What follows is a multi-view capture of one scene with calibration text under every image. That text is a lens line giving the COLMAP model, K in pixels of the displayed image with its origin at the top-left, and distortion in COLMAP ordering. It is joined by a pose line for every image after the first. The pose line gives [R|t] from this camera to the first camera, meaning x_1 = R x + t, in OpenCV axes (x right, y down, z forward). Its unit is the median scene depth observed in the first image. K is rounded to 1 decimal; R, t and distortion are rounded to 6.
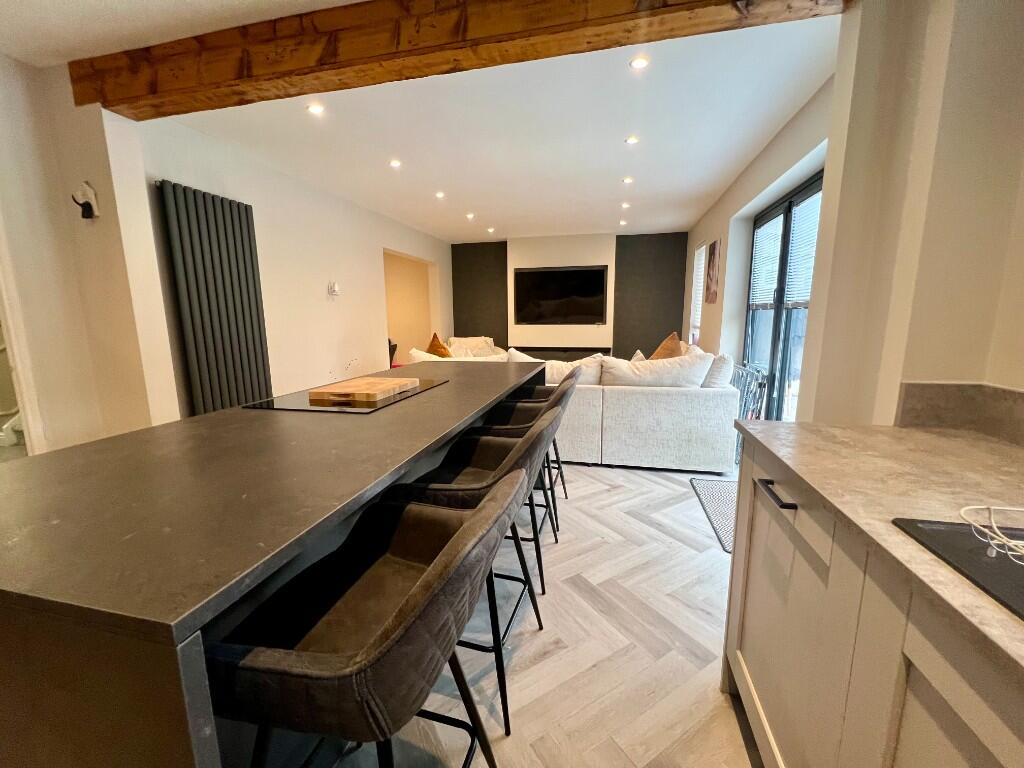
lens RADIAL K [[409.7, 0, 513.4], [0, 409.7, 385.4], [0, 0, 1]] dist [0.000061, -0.000109]
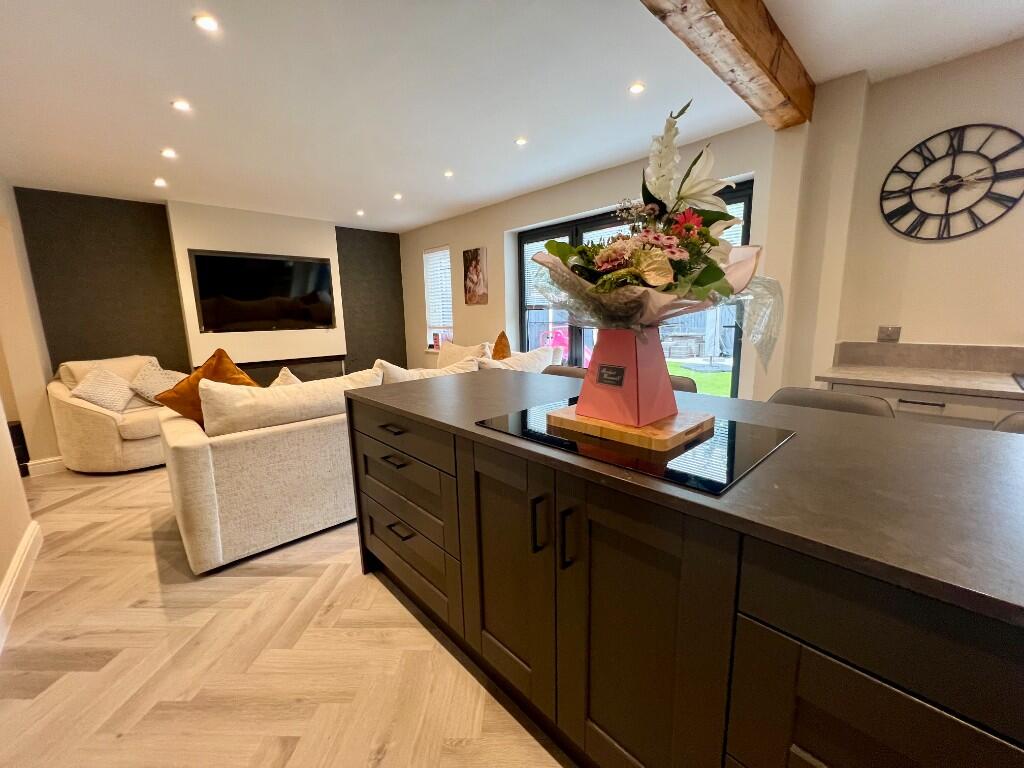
lens RADIAL K [[409.7, 0, 510.9], [0, 409.7, 383.2], [0, 0, 1]] dist [0.000061, -0.000109]
pose [[0.551821, -0.142638, 0.821674, -0.292289], [0.154390, 0.985706, 0.067427, -0.036850], [-0.819547, 0.089651, 0.565955, 0.224728]]
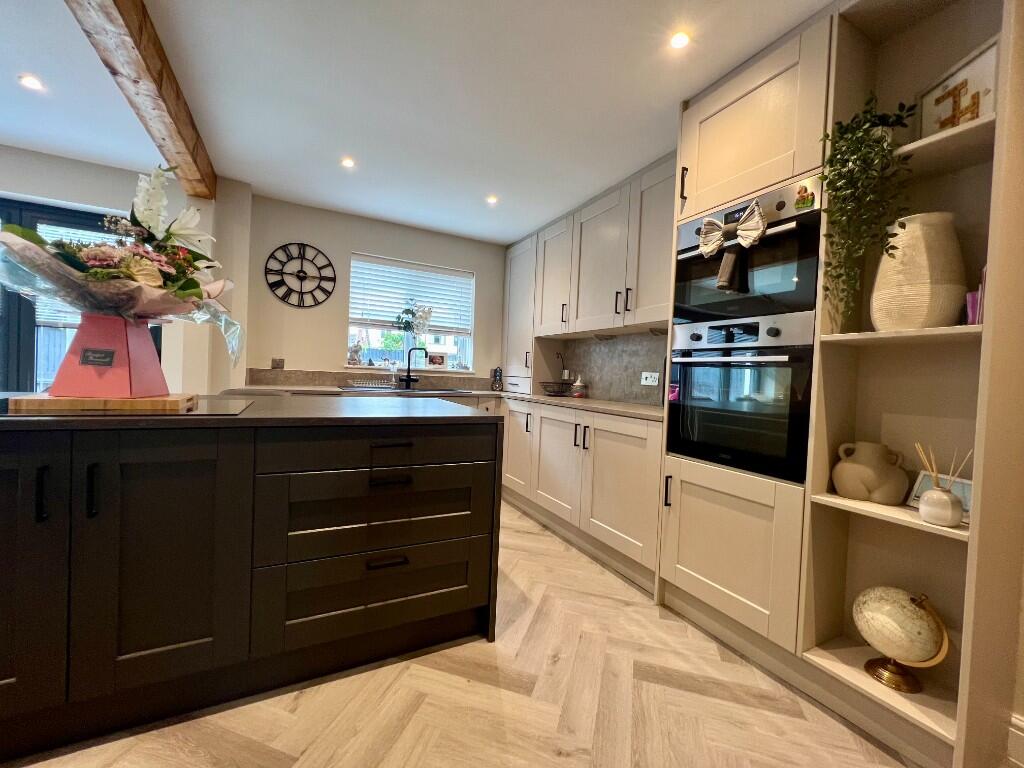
lens RADIAL K [[409.7, 0, 513.7], [0, 409.7, 384.9], [0, 0, 1]] dist [0.000061, -0.000109]
pose [[-0.655235, -0.032953, 0.754706, -0.412681], [0.090924, 0.988345, 0.122095, -0.012924], [-0.749933, 0.148622, -0.644602, 0.270590]]
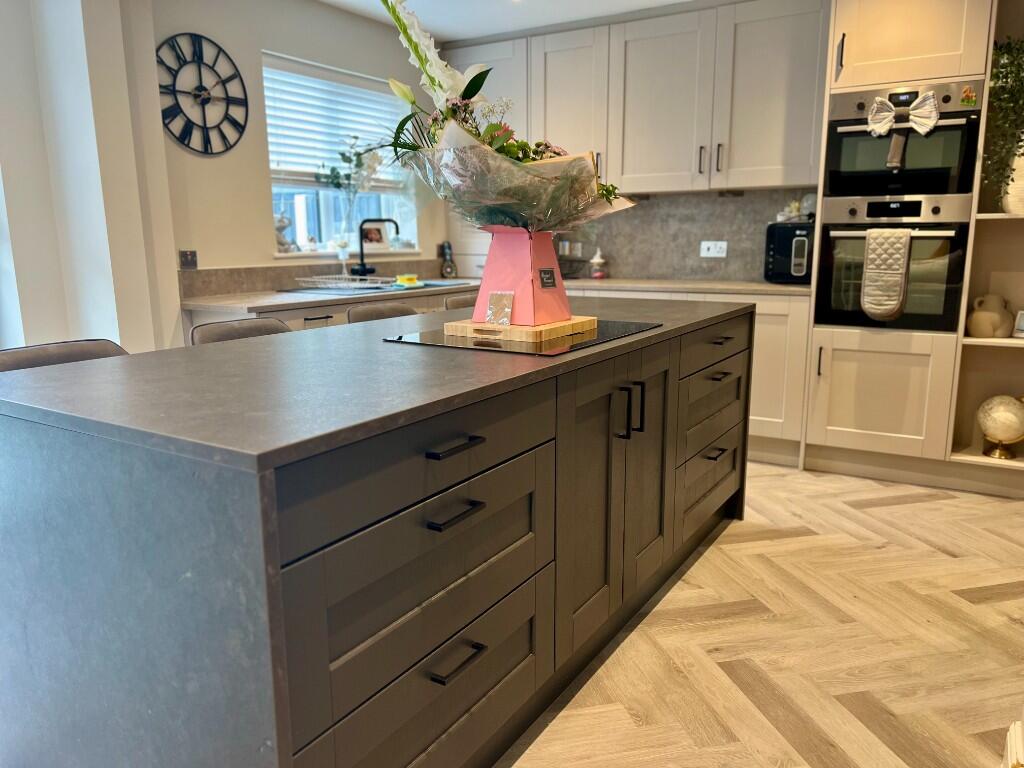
lens RADIAL K [[767.2, 0, 511.1], [0, 767.2, 387.3], [0, 0, 1]] dist [0.043220, -0.043919]
pose [[-0.950056, -0.041467, 0.309313, -0.211848], [0.071374, 0.935993, 0.344706, -0.096008], [-0.303809, 0.349567, -0.886286, 0.625822]]
